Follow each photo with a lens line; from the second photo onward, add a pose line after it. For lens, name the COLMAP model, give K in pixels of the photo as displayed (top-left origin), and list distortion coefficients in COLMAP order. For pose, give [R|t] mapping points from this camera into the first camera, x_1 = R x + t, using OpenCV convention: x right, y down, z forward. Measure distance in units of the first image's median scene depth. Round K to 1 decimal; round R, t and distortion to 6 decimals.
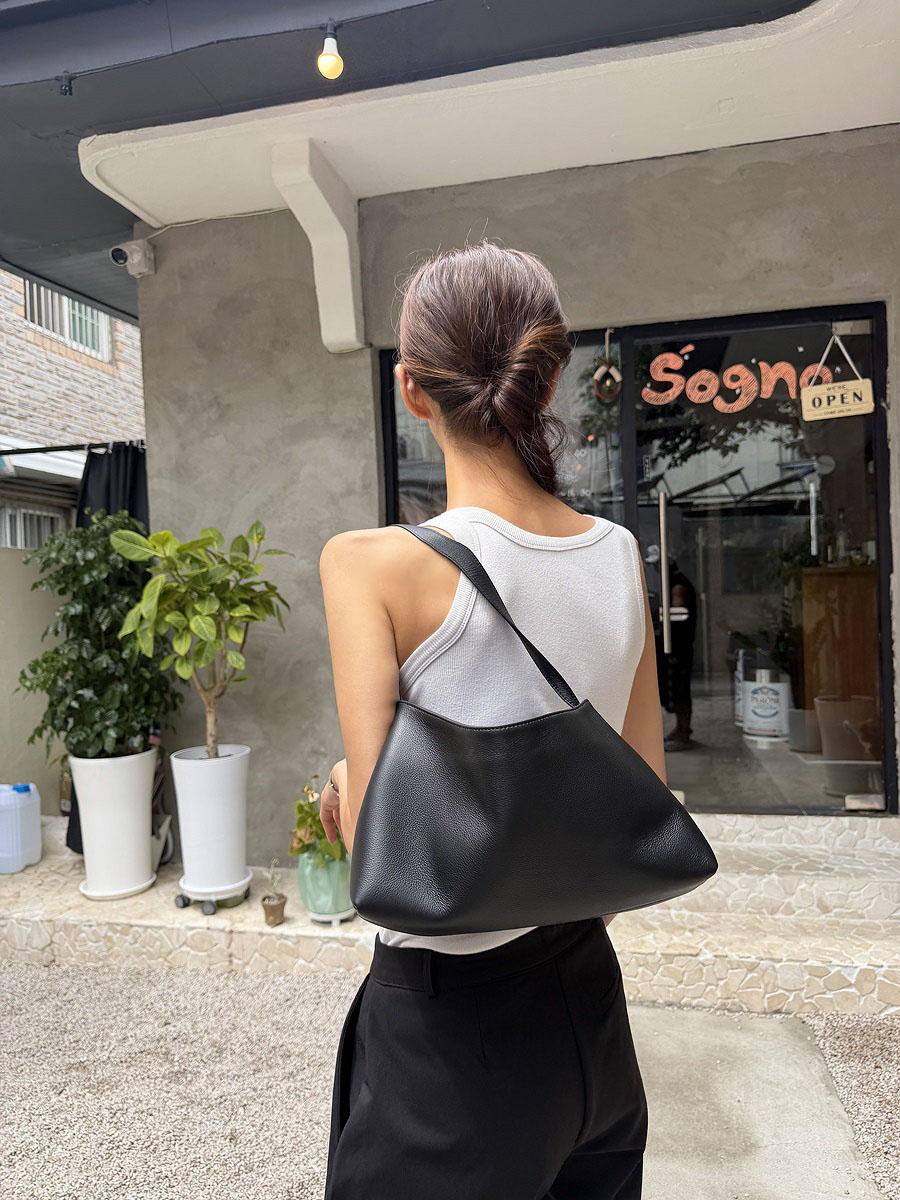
lens RADIAL K [[853.9, 0, 438.0], [0, 853.9, 593.0], [0, 0, 1]] dist [0.078085, -0.104450]
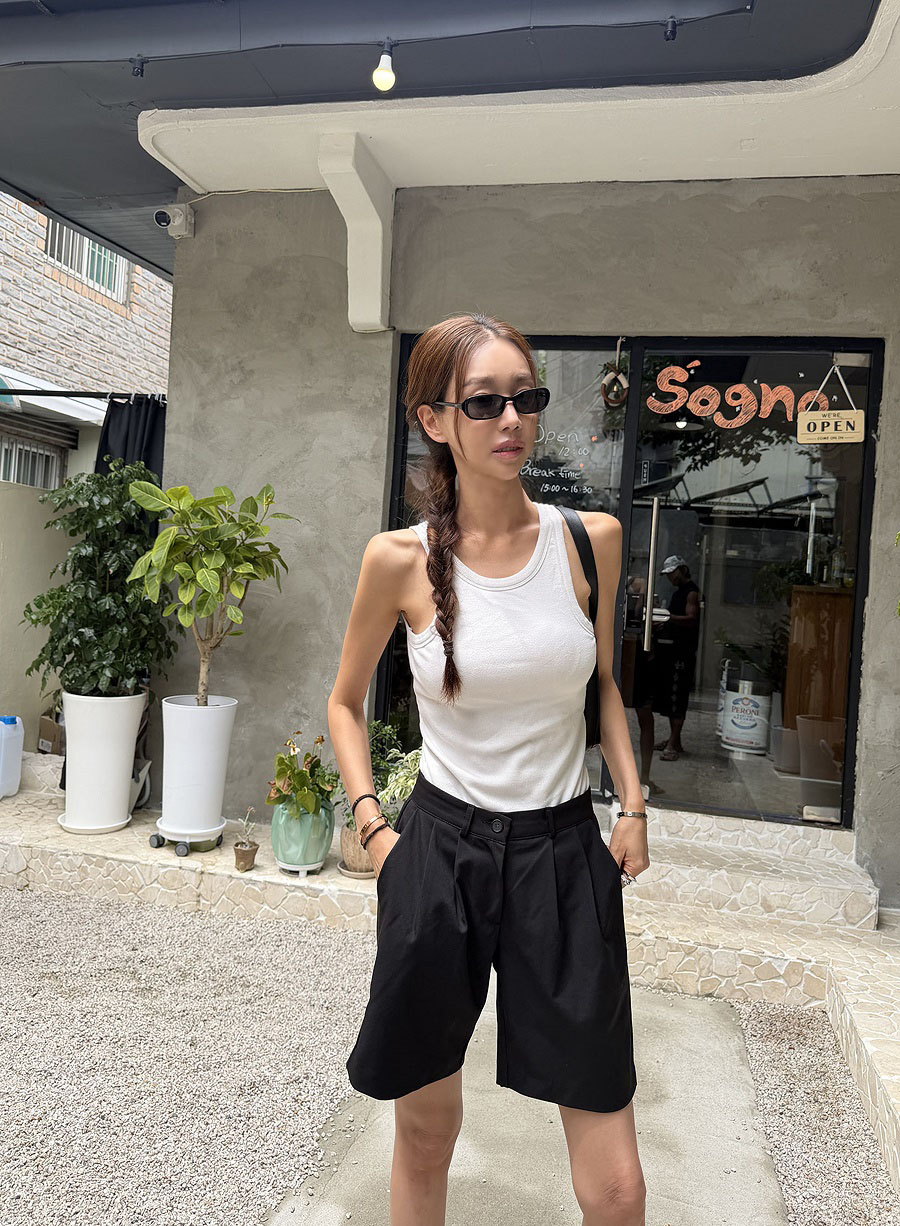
lens RADIAL K [[932.8, 0, 446.7], [0, 932.8, 558.1], [0, 0, 1]] dist [0.083253, -0.117783]
pose [[0.994677, 0.102792, 0.007178, 0.006848], [-0.102621, 0.994497, -0.021068, 0.006658], [-0.009304, 0.020220, 0.999752, -0.138291]]
